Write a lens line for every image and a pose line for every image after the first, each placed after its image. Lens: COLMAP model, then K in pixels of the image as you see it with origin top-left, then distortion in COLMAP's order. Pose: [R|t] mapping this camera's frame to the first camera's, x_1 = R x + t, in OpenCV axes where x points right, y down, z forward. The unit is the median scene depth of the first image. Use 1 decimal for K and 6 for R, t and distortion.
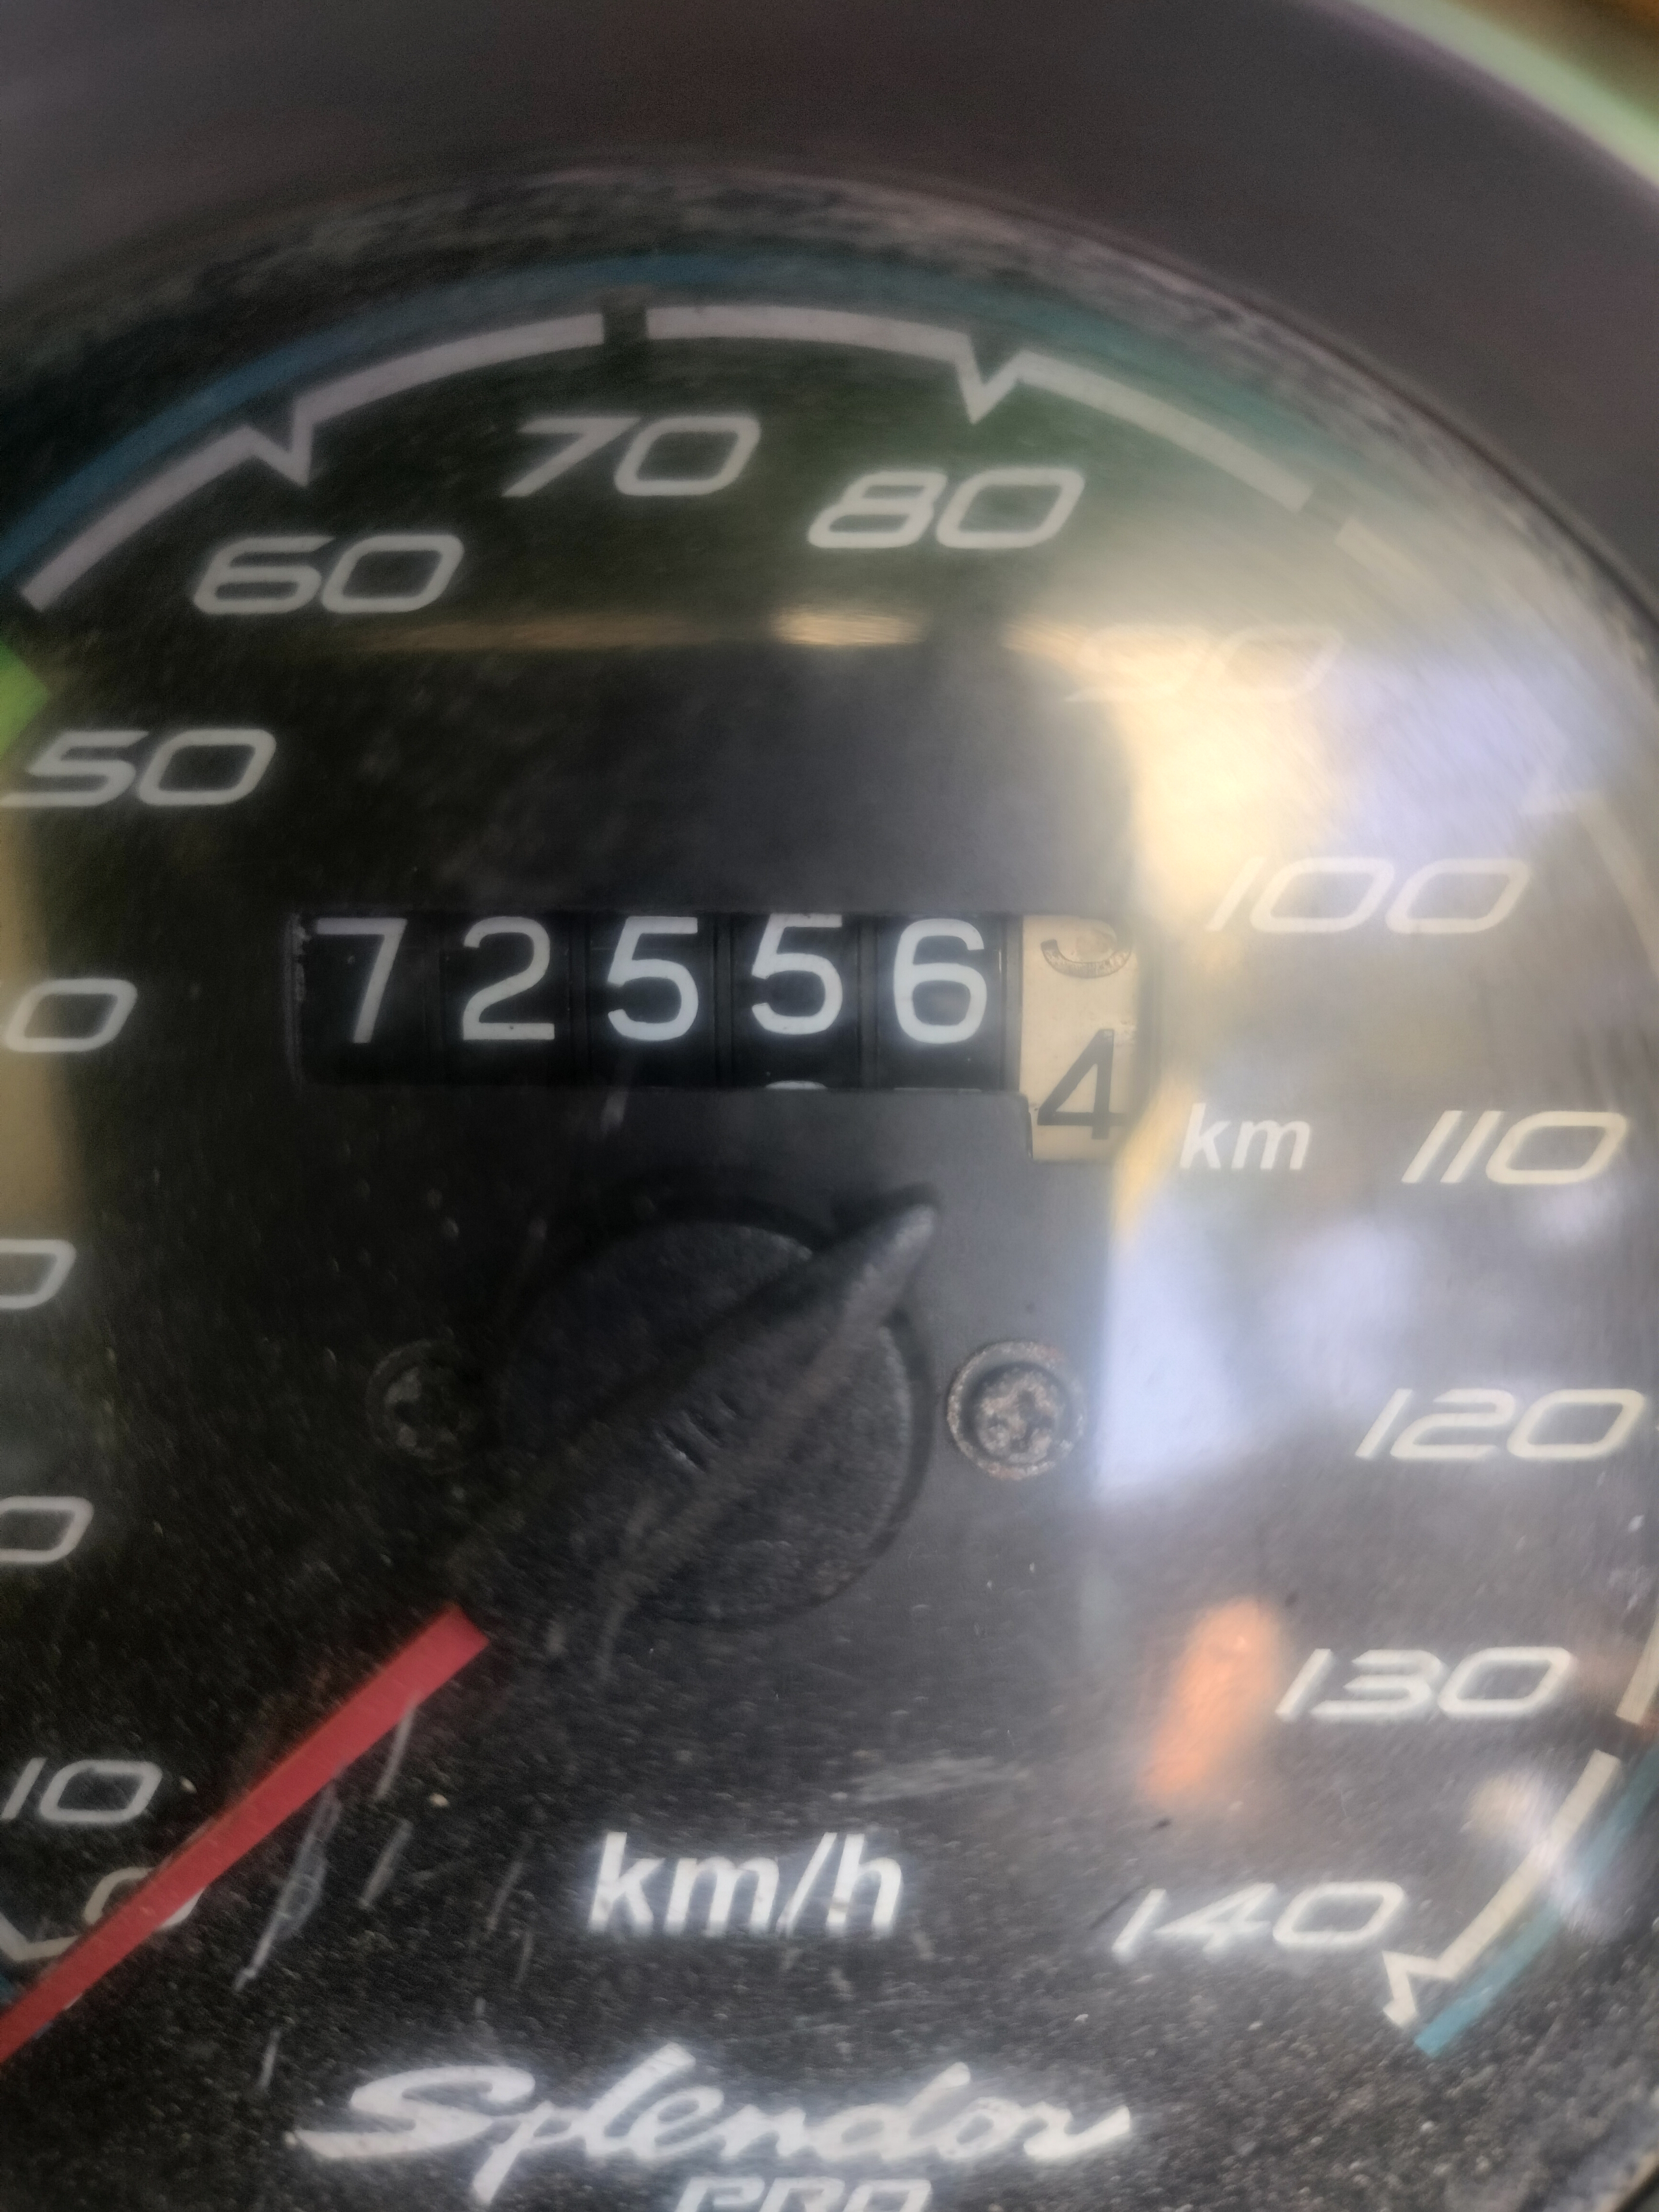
lens RADIAL K [[1773.5, 0, 833.5], [0, 1773.5, 1110.2], [0, 0, 1]] dist [-0.025674, -0.143734]
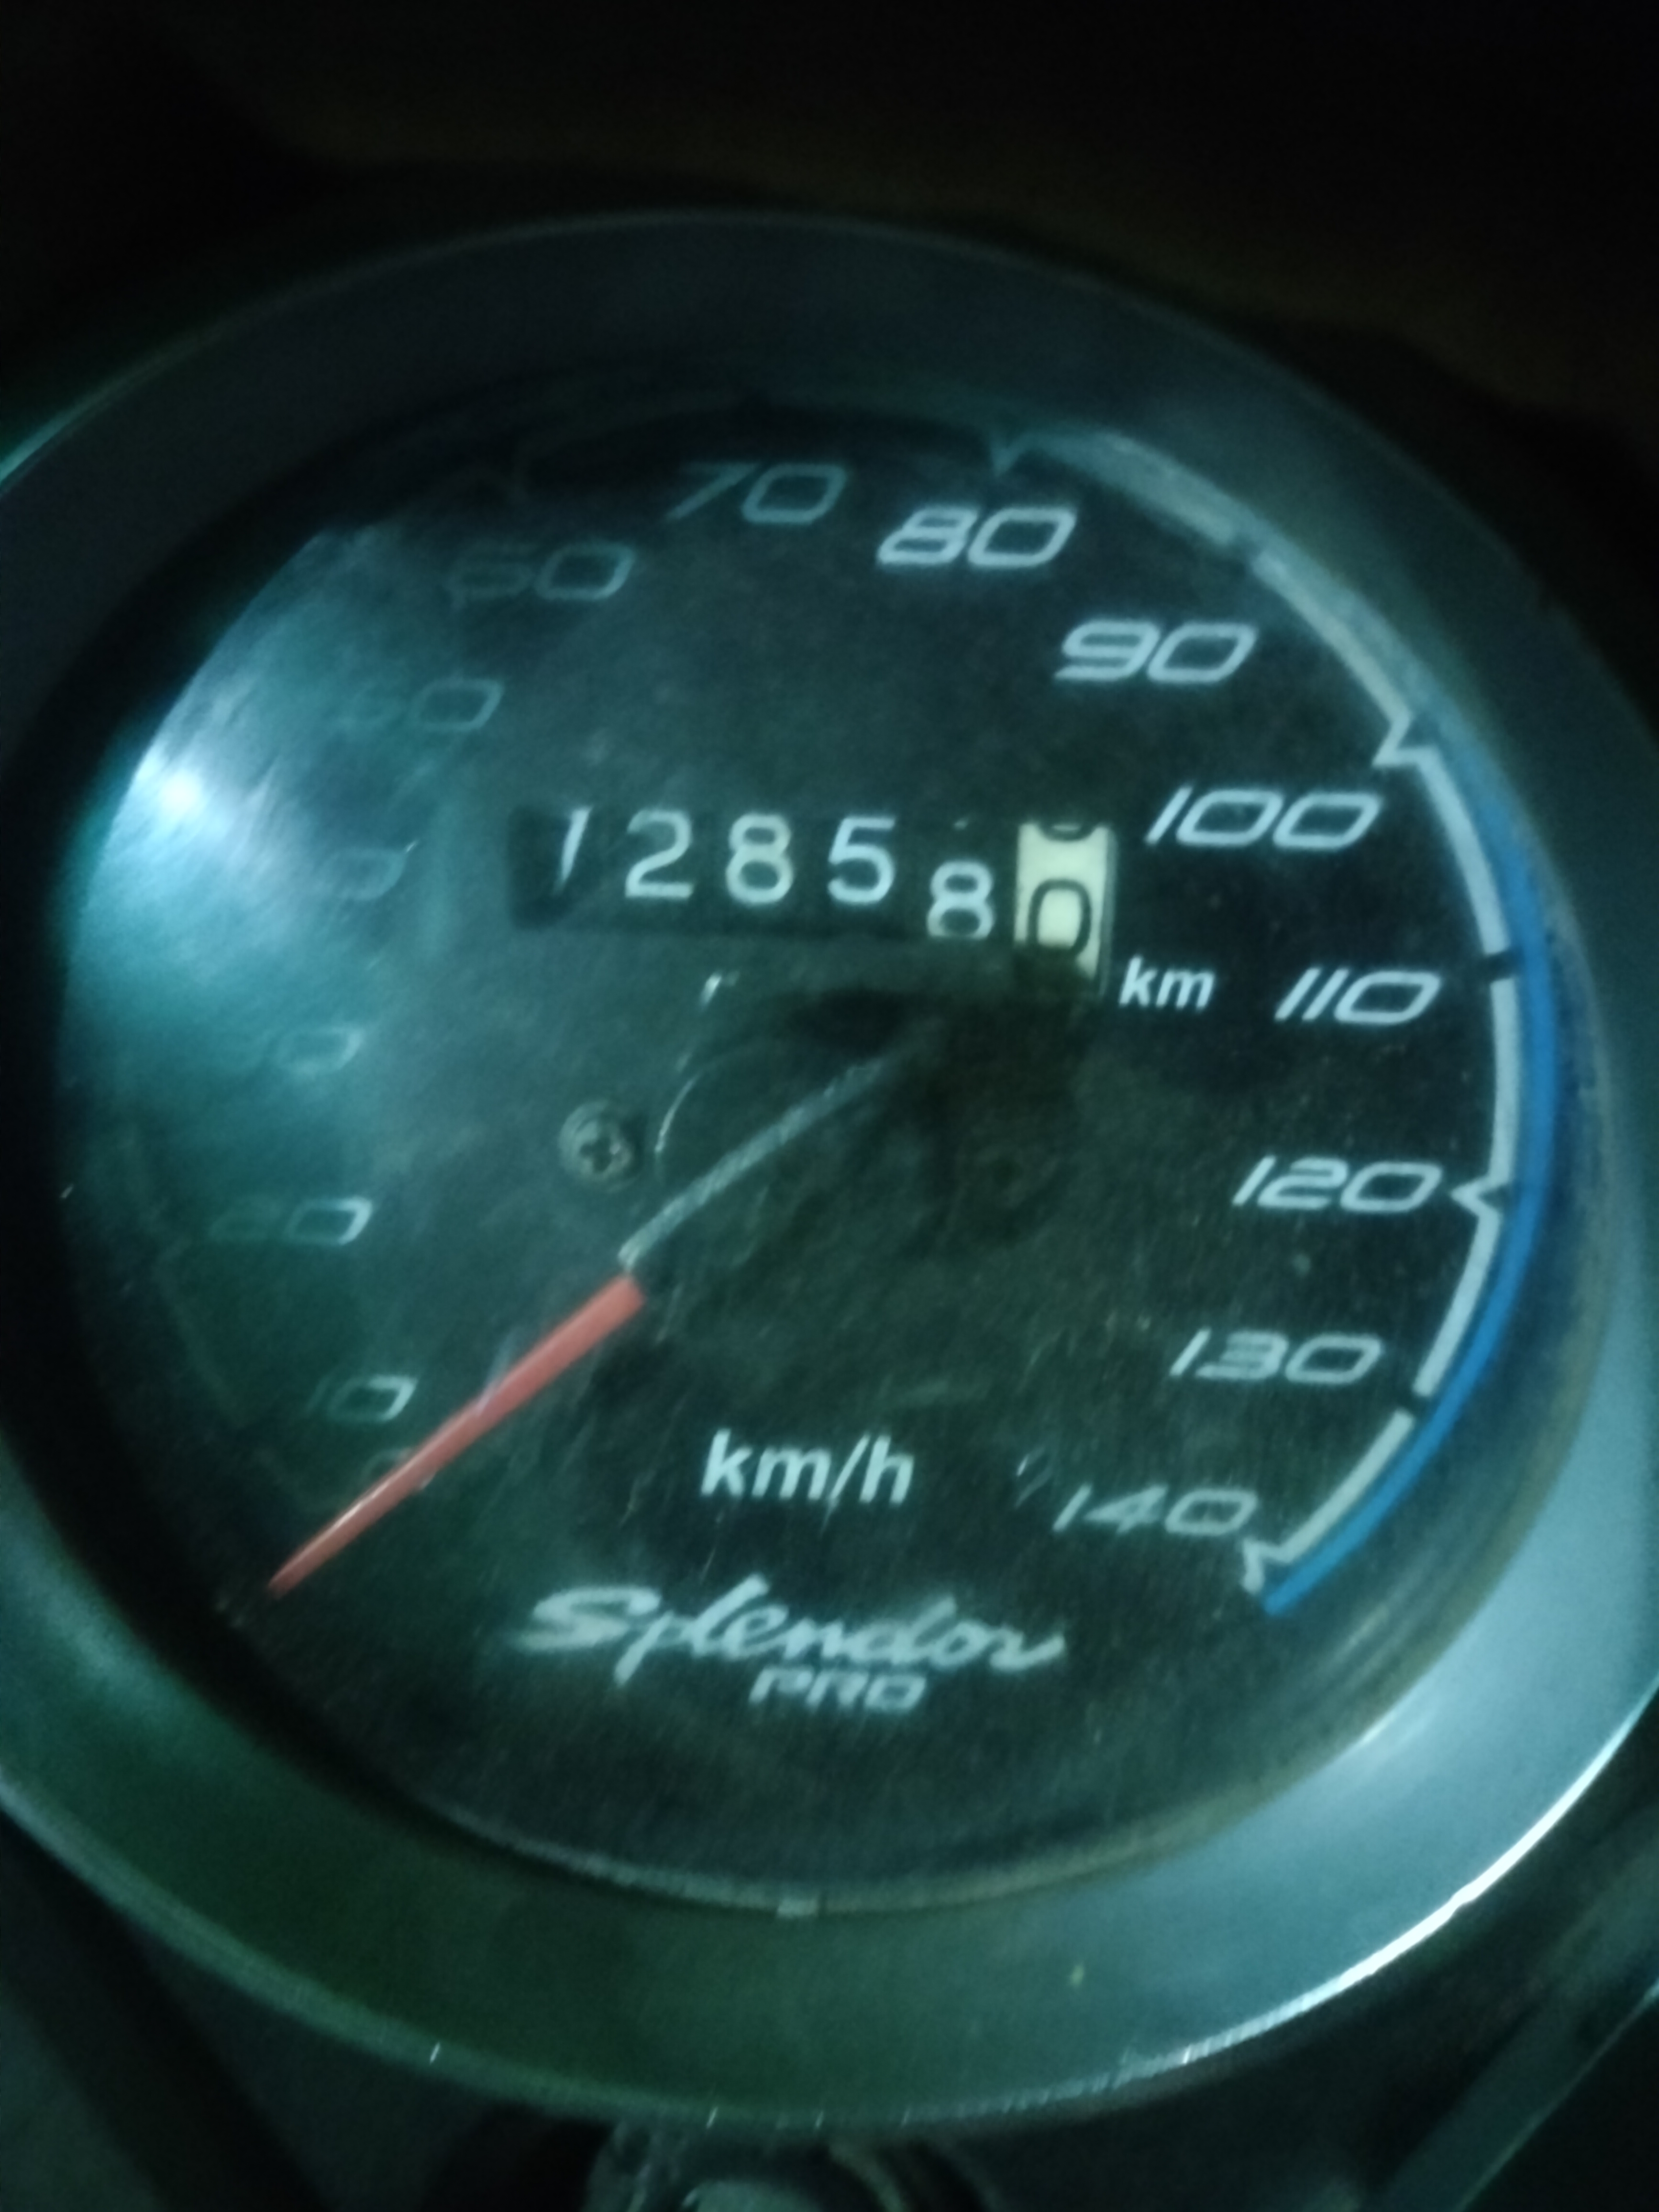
lens RADIAL K [[1773.5, 0, 823.2], [0, 1773.5, 1121.7], [0, 0, 1]] dist [-0.025674, -0.143734]
pose [[0.998690, 0.034556, -0.037749, 0.010191], [-0.027635, 0.984960, 0.170559, -0.110367], [0.043075, -0.169292, 0.984624, -0.448663]]
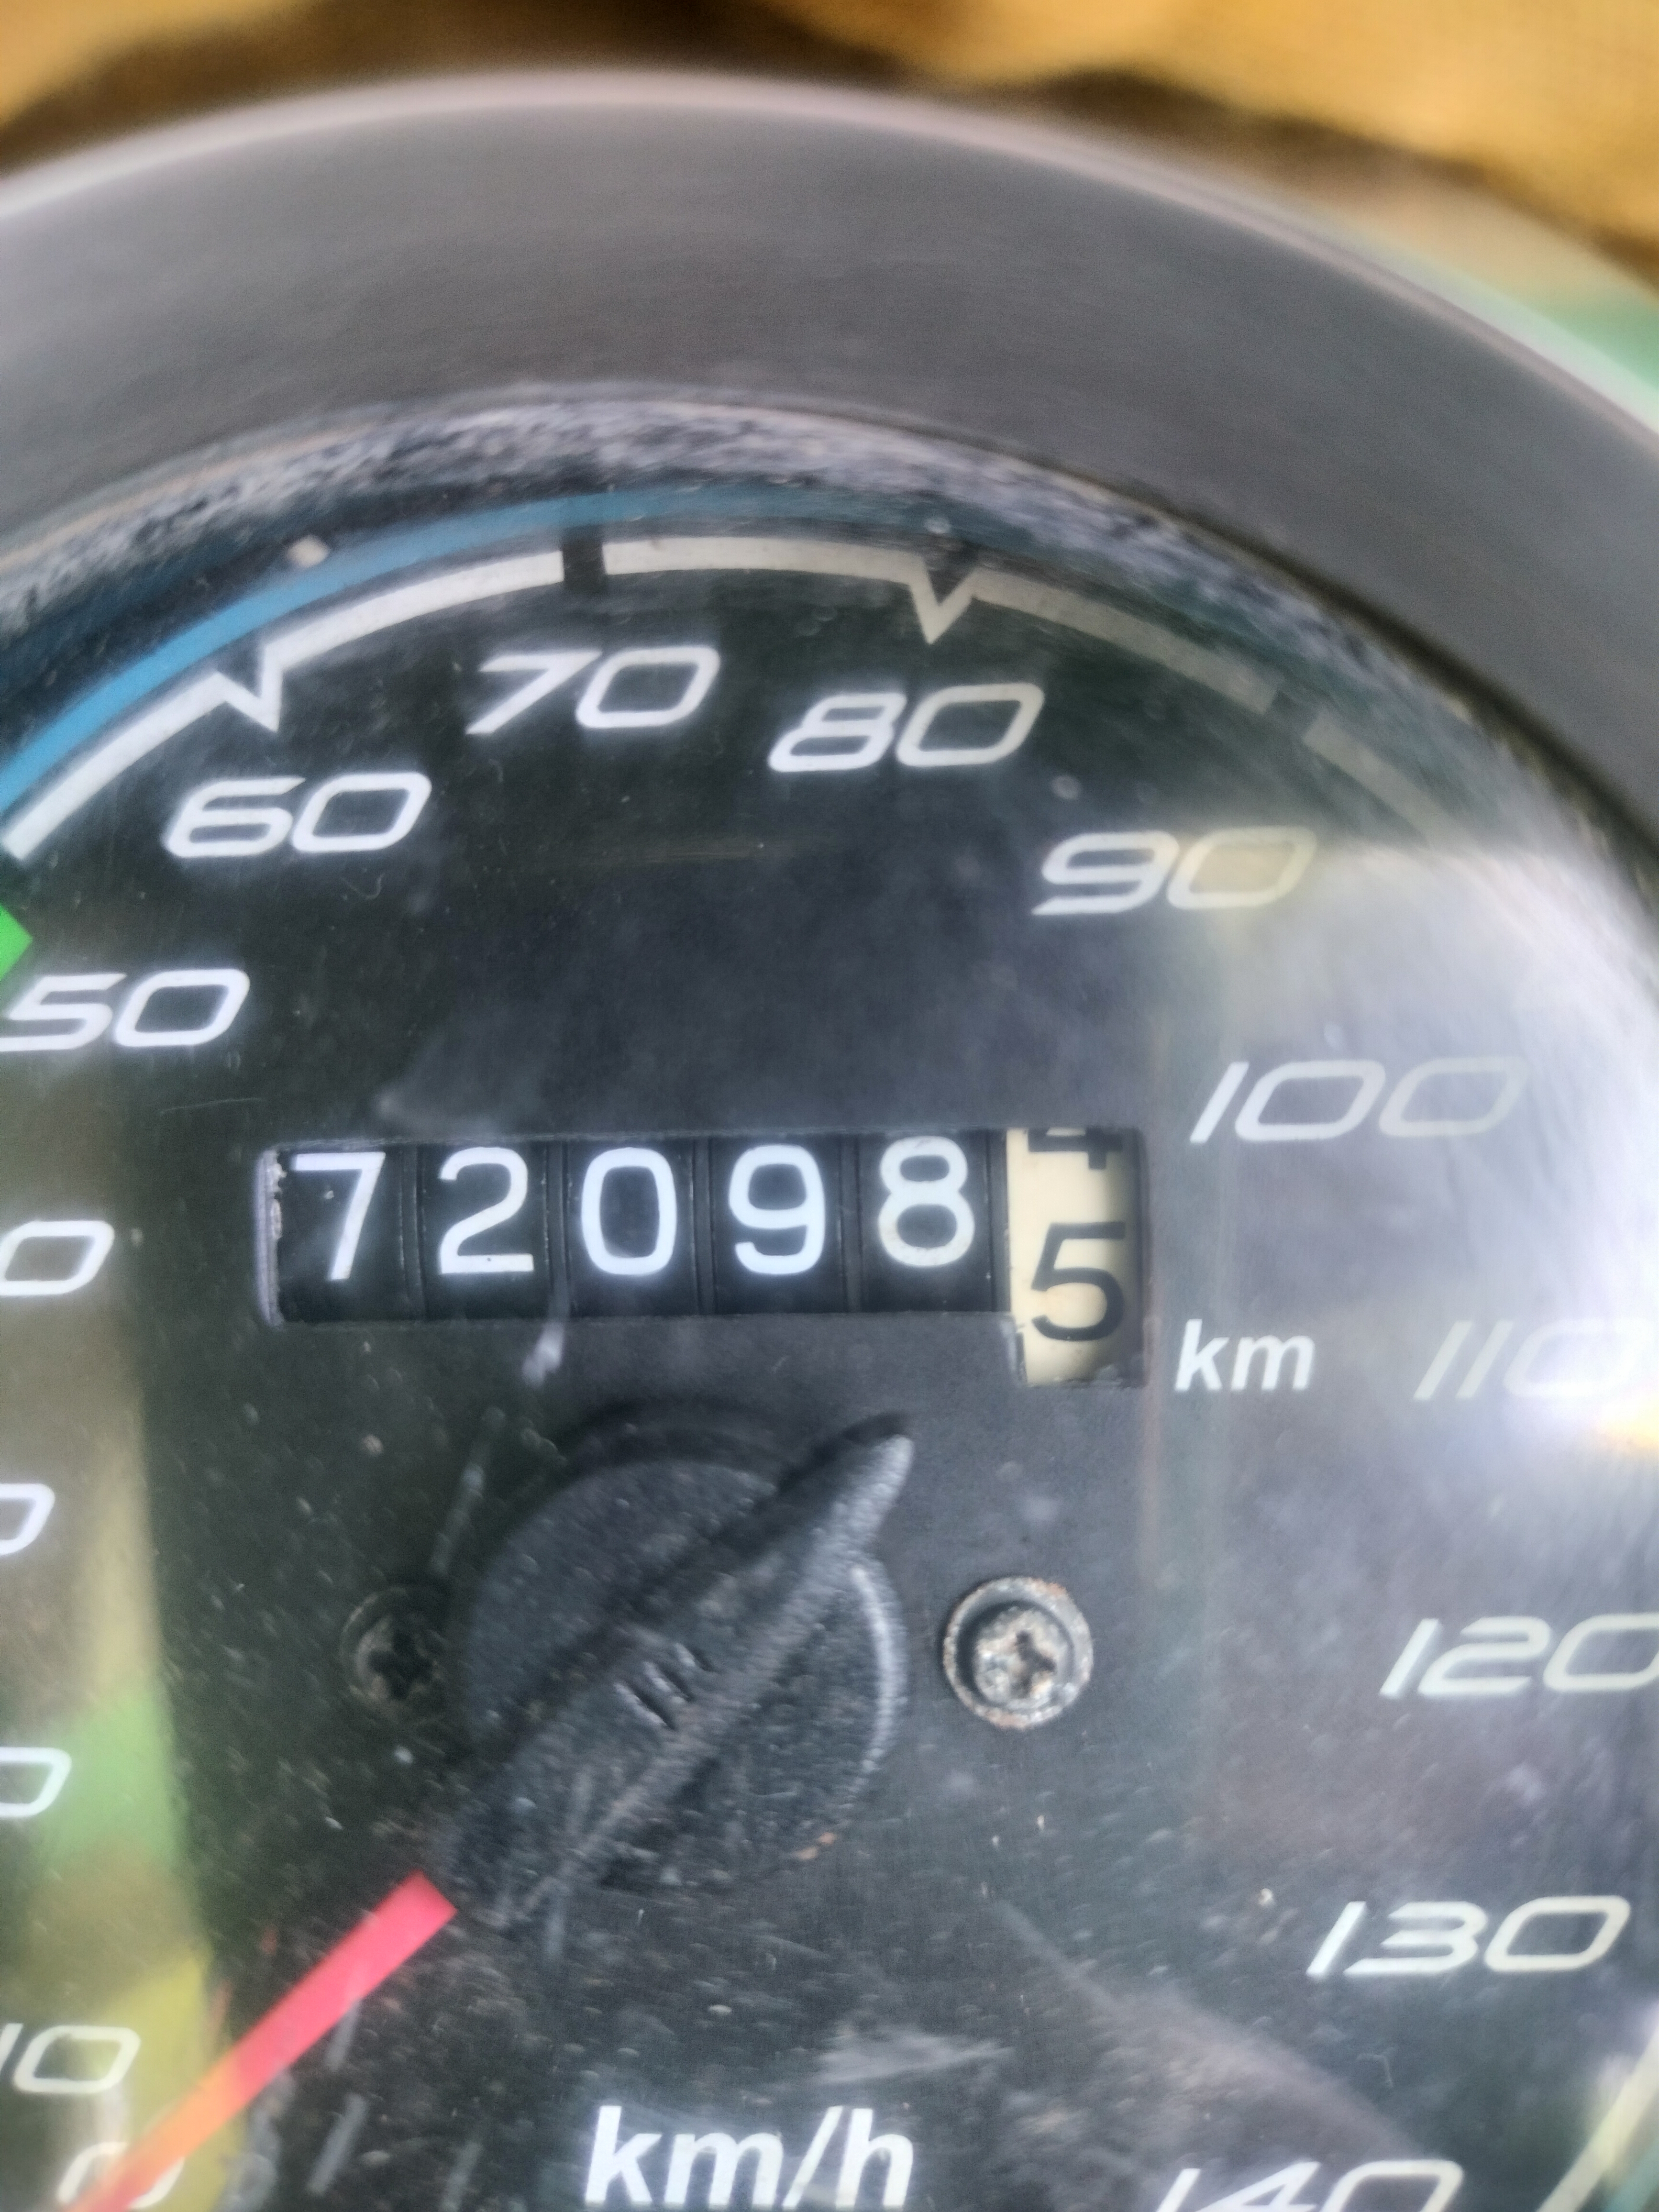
lens RADIAL K [[1773.5, 0, 833.8], [0, 1773.5, 1128.5], [0, 0, 1]] dist [-0.025674, -0.143734]
pose [[0.998092, -0.029808, -0.054069, 0.065915], [0.023901, 0.993996, -0.106777, -0.009997], [0.056928, 0.105281, 0.992812, 0.027797]]
